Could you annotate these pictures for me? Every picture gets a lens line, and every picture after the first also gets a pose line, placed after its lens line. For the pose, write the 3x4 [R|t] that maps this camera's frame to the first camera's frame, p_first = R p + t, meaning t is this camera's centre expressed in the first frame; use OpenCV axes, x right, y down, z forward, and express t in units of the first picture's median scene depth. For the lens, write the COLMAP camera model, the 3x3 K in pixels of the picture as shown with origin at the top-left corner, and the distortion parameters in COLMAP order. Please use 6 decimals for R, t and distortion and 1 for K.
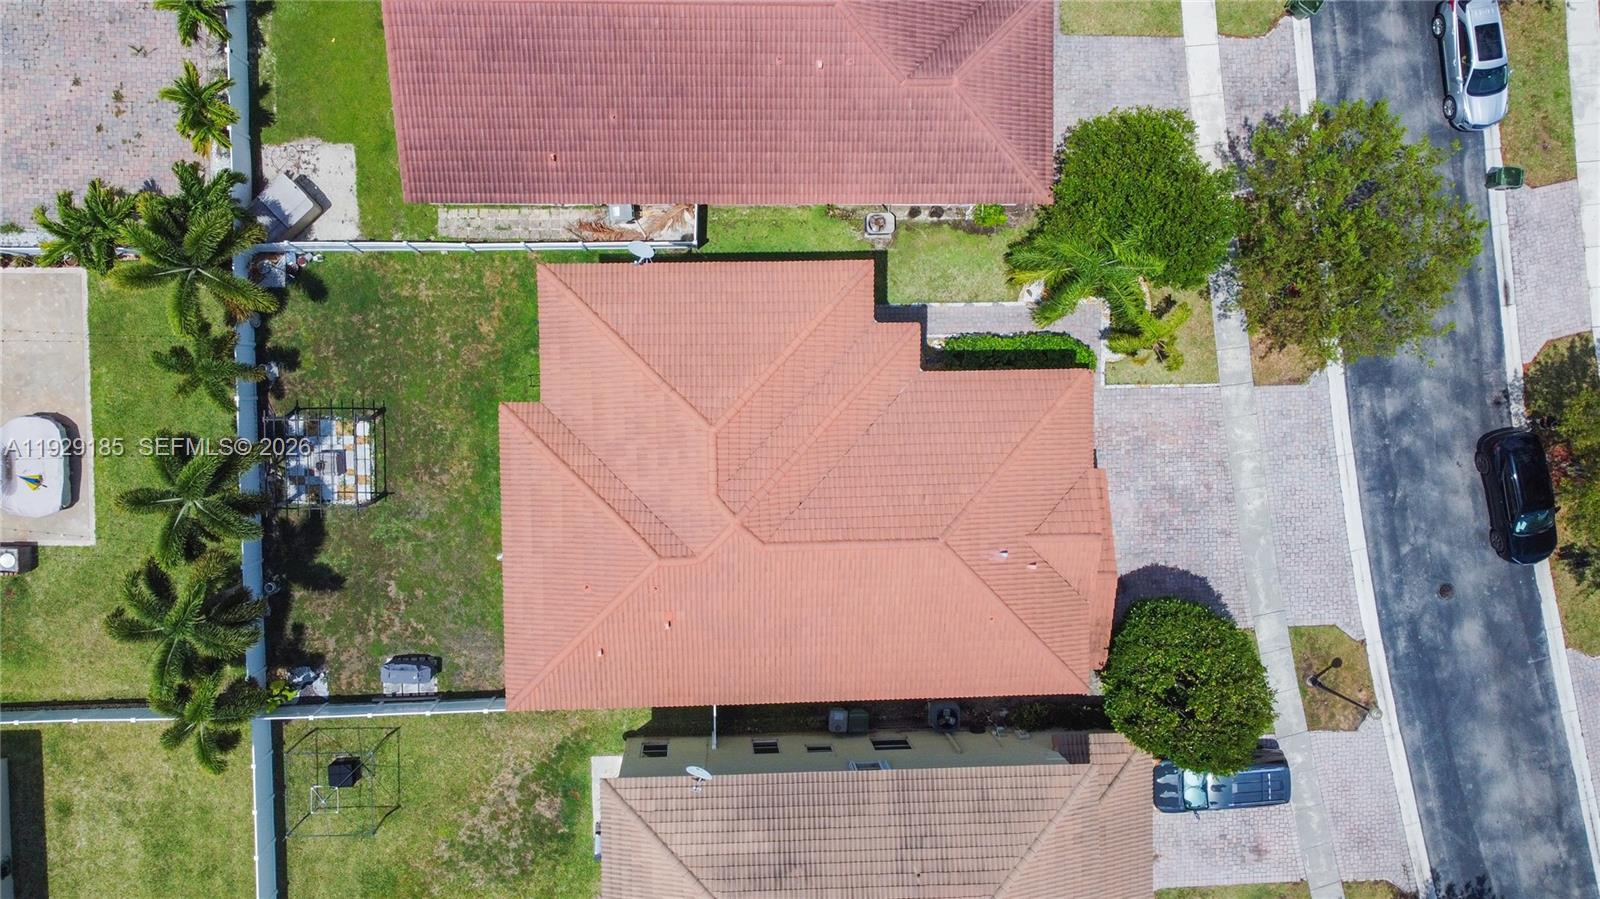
lens RADIAL K [[1346.1, 0, 776.3], [0, 1346.1, 450.9], [0, 0, 1]] dist [0.062578, -0.117519]
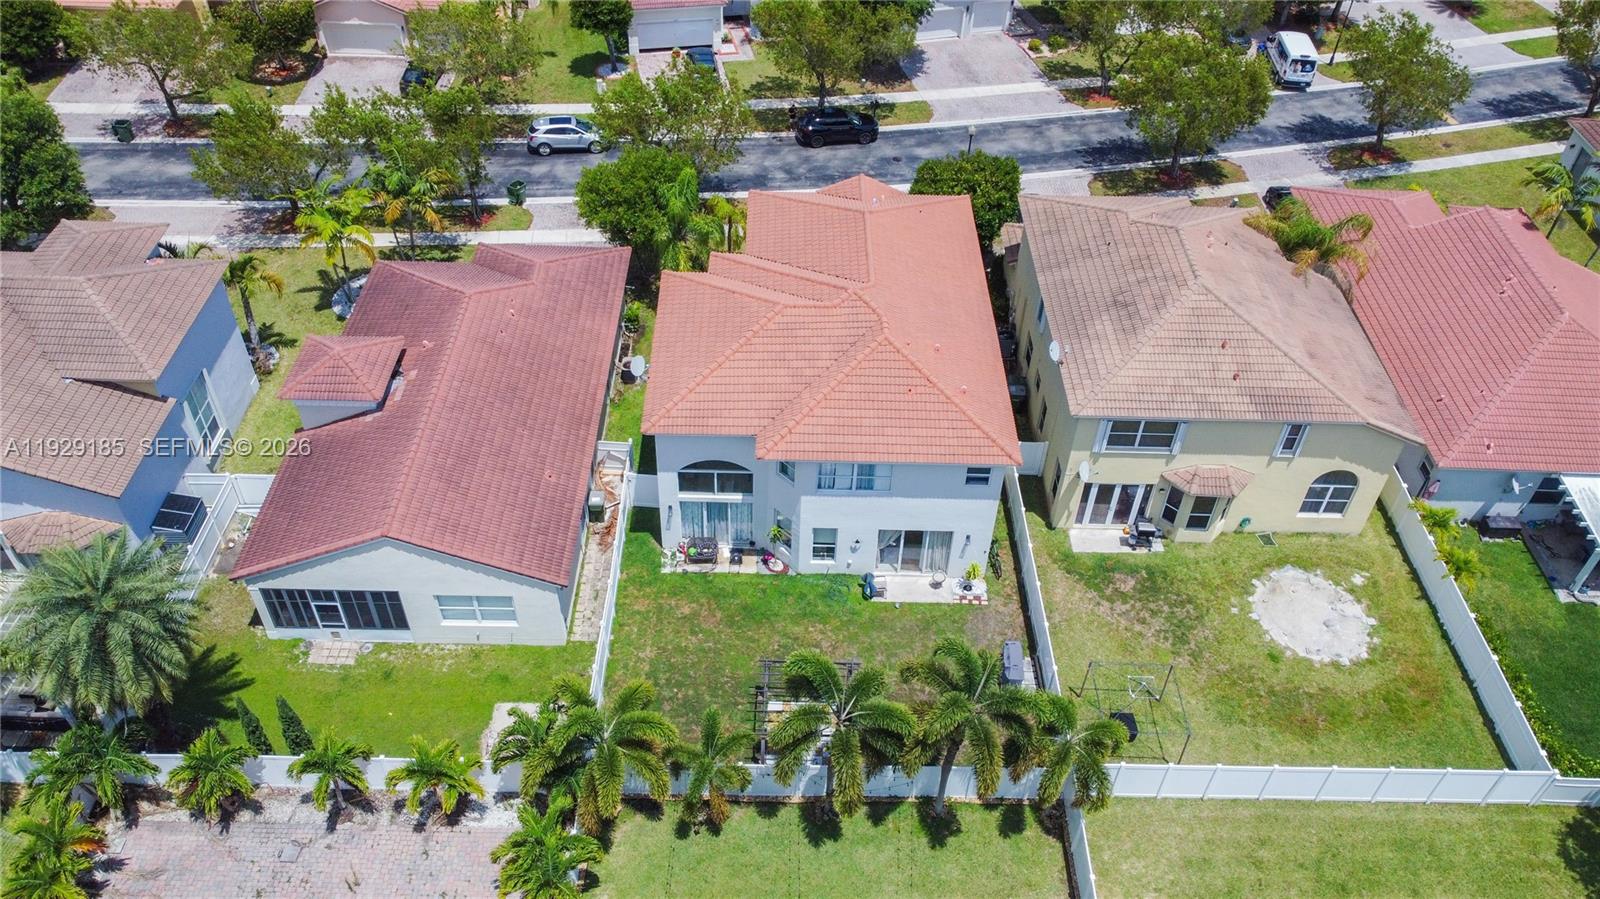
lens RADIAL K [[1346.1, 0, 776.3], [0, 1346.1, 450.9], [0, 0, 1]] dist [0.062578, -0.117519]
pose [[0.028500, -0.682108, 0.730696, -0.906096], [0.999503, 0.009609, -0.030014, 0.012418], [0.013451, 0.731189, 0.682043, 0.170211]]
